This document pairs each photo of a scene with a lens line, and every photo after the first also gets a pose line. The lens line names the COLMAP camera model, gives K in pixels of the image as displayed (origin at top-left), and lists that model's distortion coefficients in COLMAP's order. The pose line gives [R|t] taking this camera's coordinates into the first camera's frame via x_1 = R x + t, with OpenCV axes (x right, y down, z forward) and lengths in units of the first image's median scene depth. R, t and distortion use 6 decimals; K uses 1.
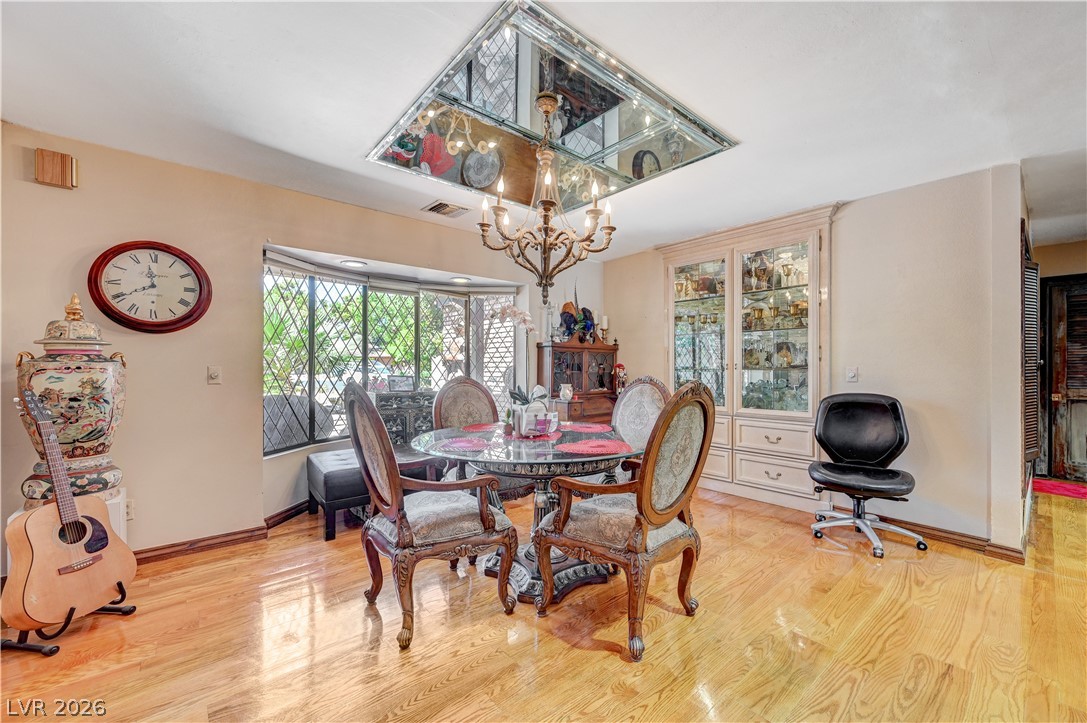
lens RADIAL K [[433.0, 0, 548.2], [0, 433.0, 367.1], [0, 0, 1]] dist [0.001614, 0.000591]
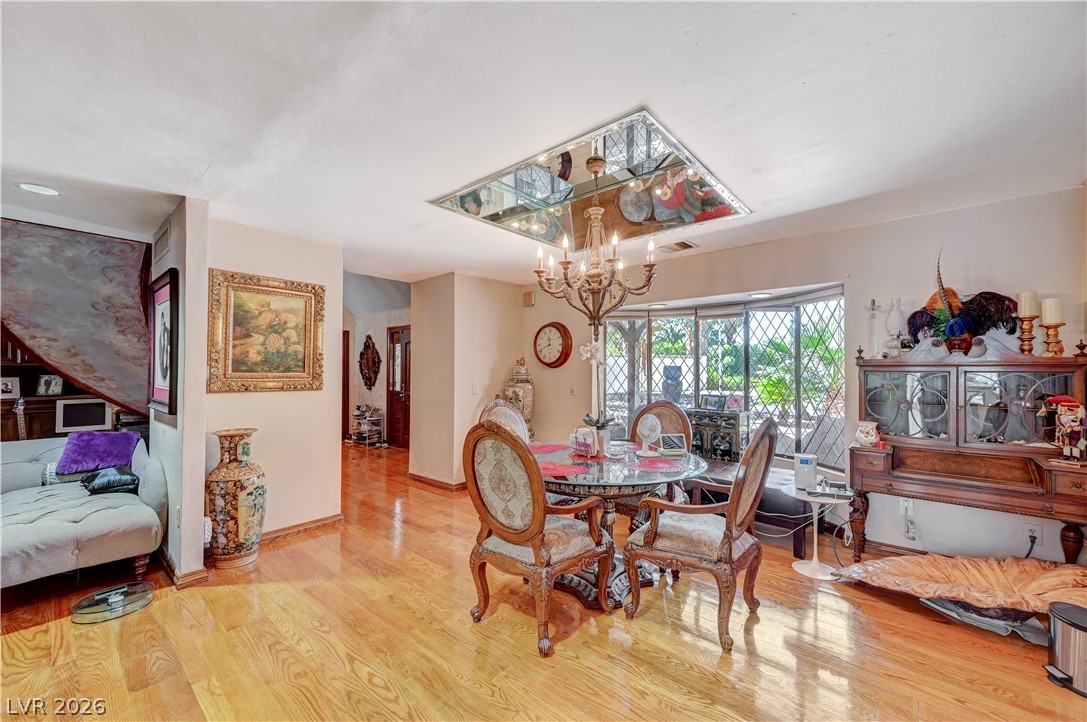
lens RADIAL K [[433.0, 0, 548.2], [0, 433.0, 366.6], [0, 0, 1]] dist [0.001614, 0.000591]
pose [[0.147530, -0.008980, -0.989017, 1.041697], [-0.000282, 0.999958, -0.009121, -0.065985], [0.989058, 0.001625, 0.147521, 0.680245]]
